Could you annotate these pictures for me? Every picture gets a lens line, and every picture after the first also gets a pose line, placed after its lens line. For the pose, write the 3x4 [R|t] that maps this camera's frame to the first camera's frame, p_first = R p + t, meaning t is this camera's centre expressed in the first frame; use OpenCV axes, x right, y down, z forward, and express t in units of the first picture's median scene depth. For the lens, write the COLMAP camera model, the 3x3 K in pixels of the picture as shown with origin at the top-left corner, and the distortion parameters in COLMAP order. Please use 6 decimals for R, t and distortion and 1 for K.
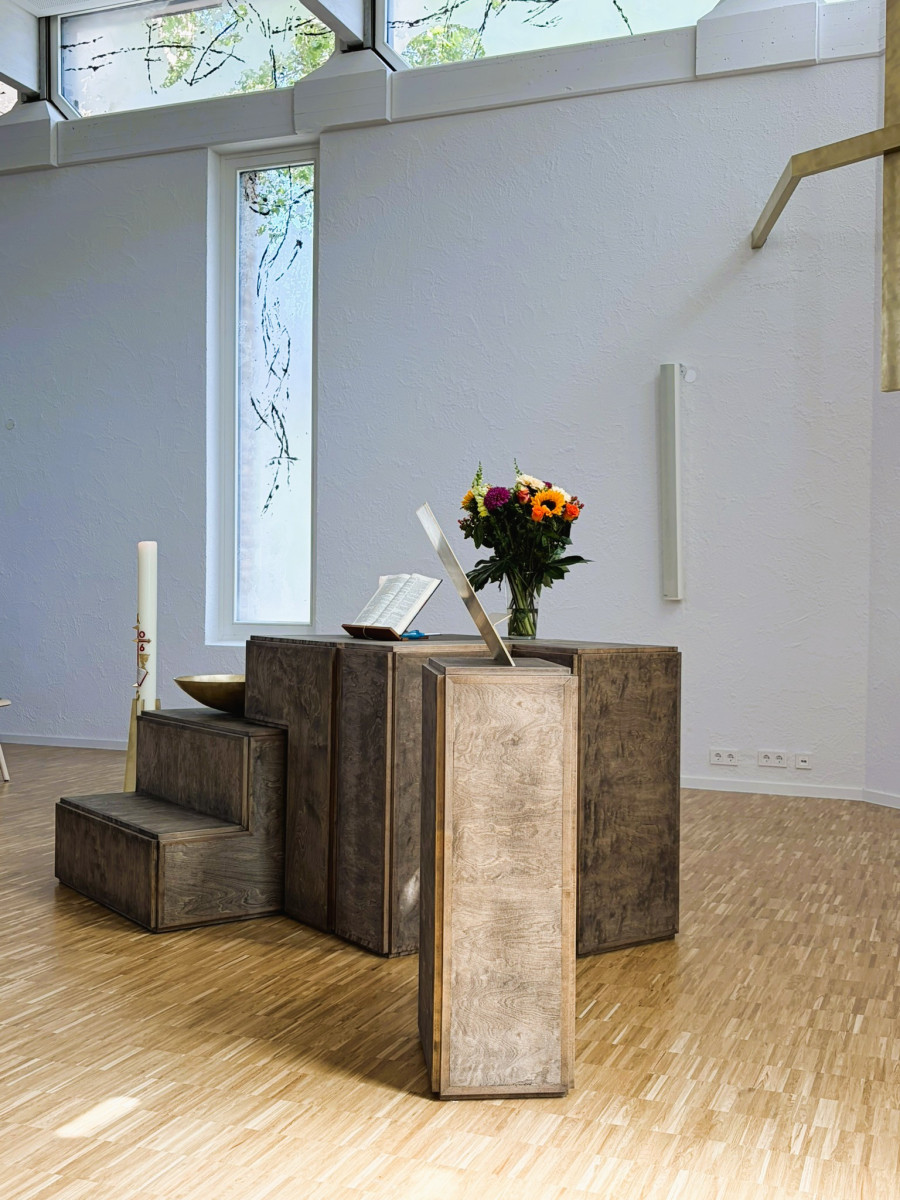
lens RADIAL K [[1282.6, 0, 450.0], [0, 1282.6, 600.0], [0, 0, 1]] dist [0.107918, -0.239402]
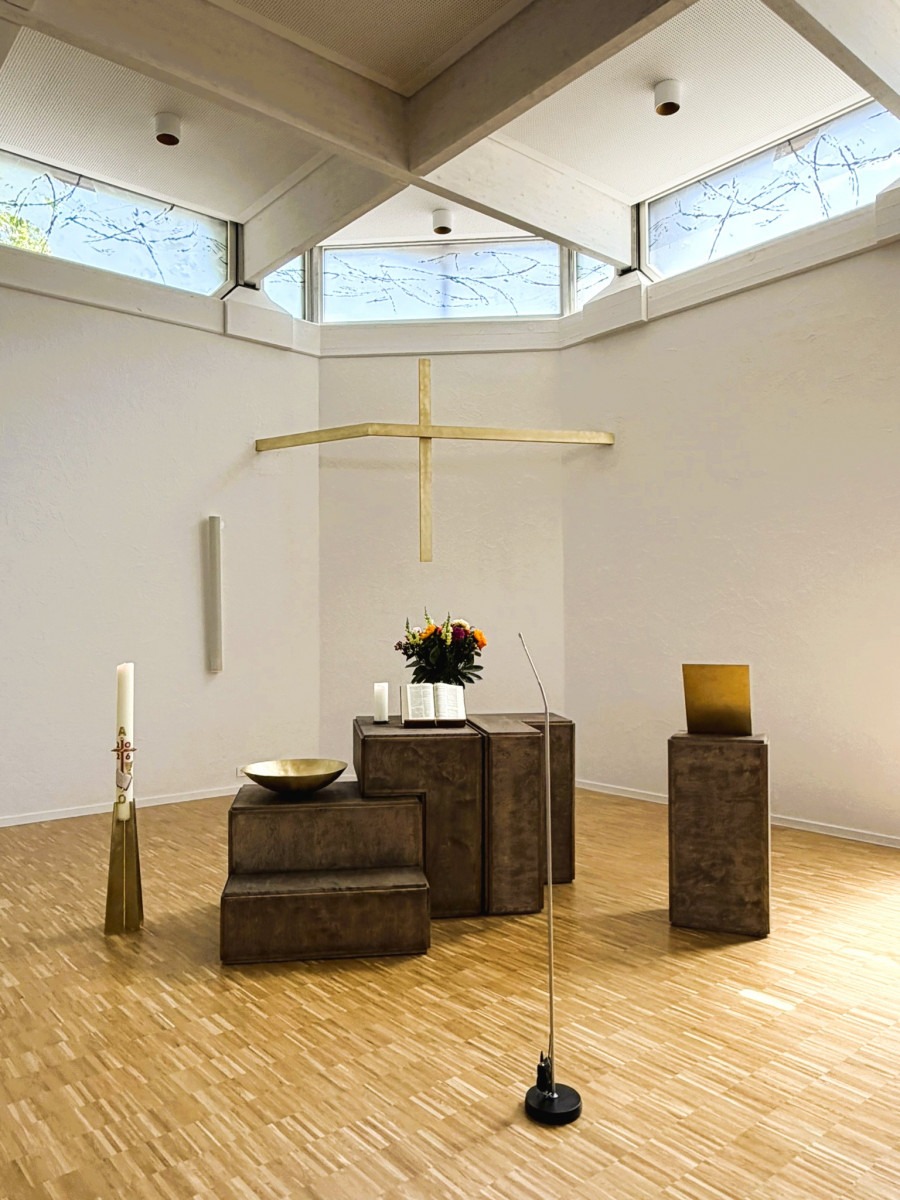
lens RADIAL K [[853.9, 0, 441.9], [0, 853.9, 599.3], [0, 0, 1]] dist [-0.003183, 0.000796]
pose [[0.475450, 0.007976, 0.879706, -0.996145], [0.013446, 0.999776, -0.016332, -0.111567], [-0.879640, 0.019594, 0.475237, 0.500843]]
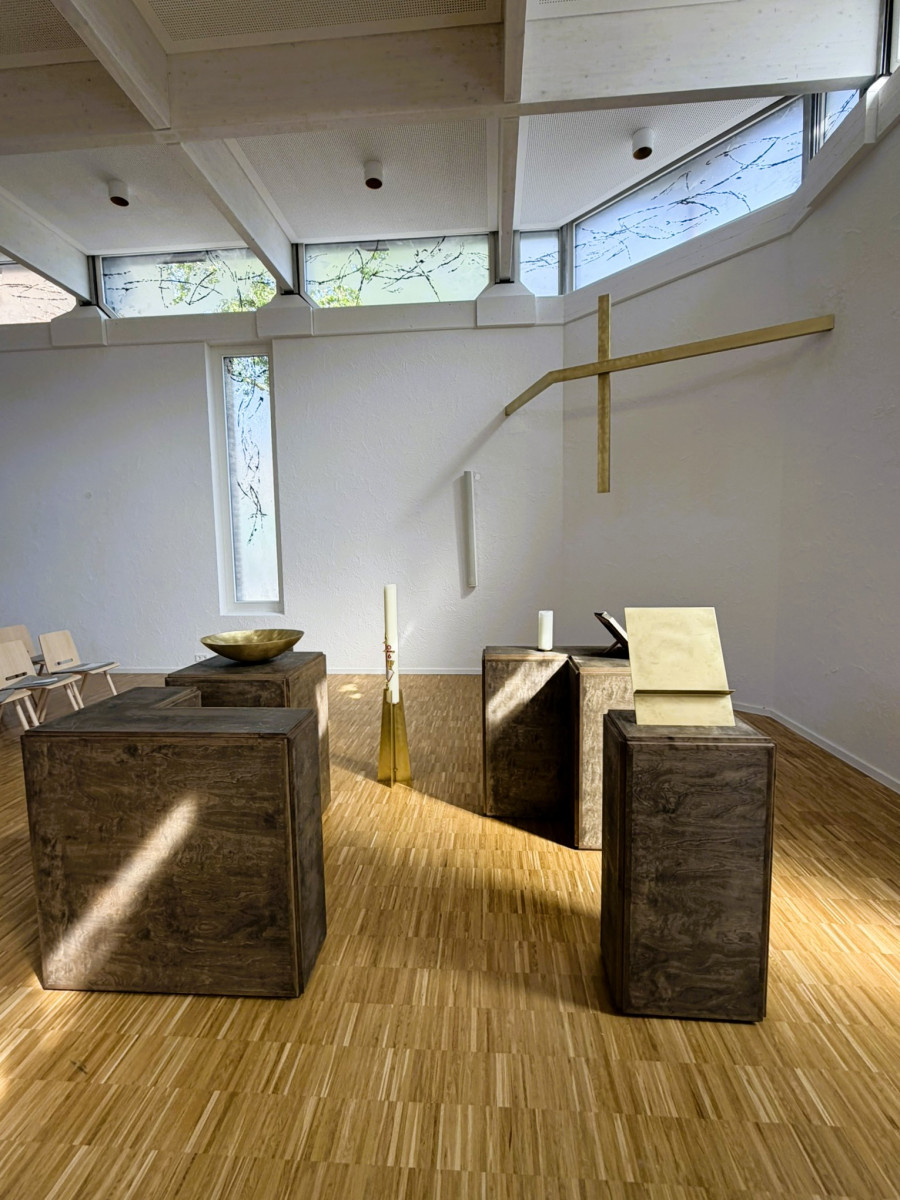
lens RADIAL K [[536.2, 0, 450.0], [0, 536.2, 600.0], [0, 0, 1]] dist [-0.000537, -0.000021]
pose [[0.953341, -0.055740, 0.296704, -0.205701], [0.029197, 0.995223, 0.093155, -0.101647], [-0.300479, -0.080145, 0.950415, 0.319127]]
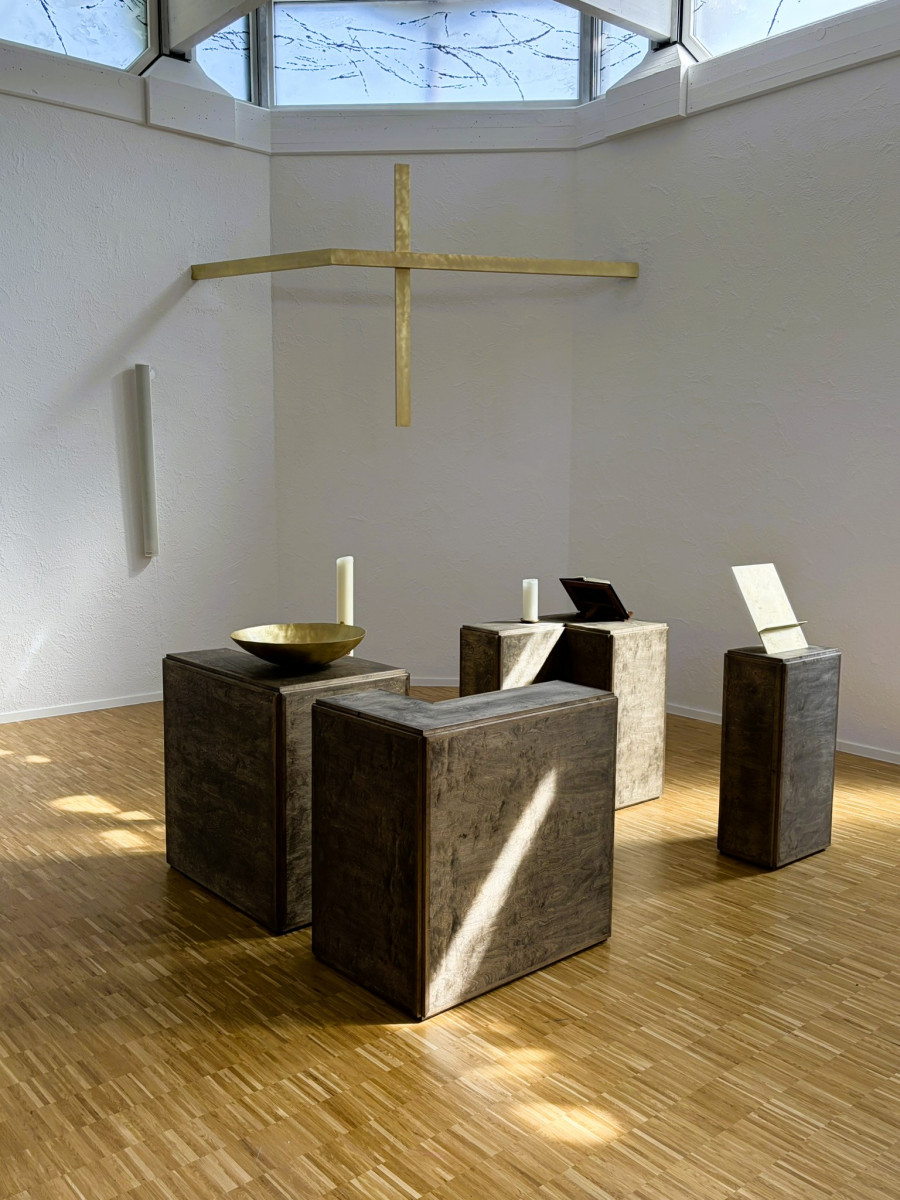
lens RADIAL K [[1062.1, 0, 450.0], [0, 1062.1, 600.0], [0, 0, 1]] dist [0.014929, 0.015244]
pose [[0.468967, -0.120937, 0.874897, -1.032363], [0.002887, 0.990786, 0.135409, -0.165135], [-0.883211, -0.060977, 0.464995, 0.443582]]
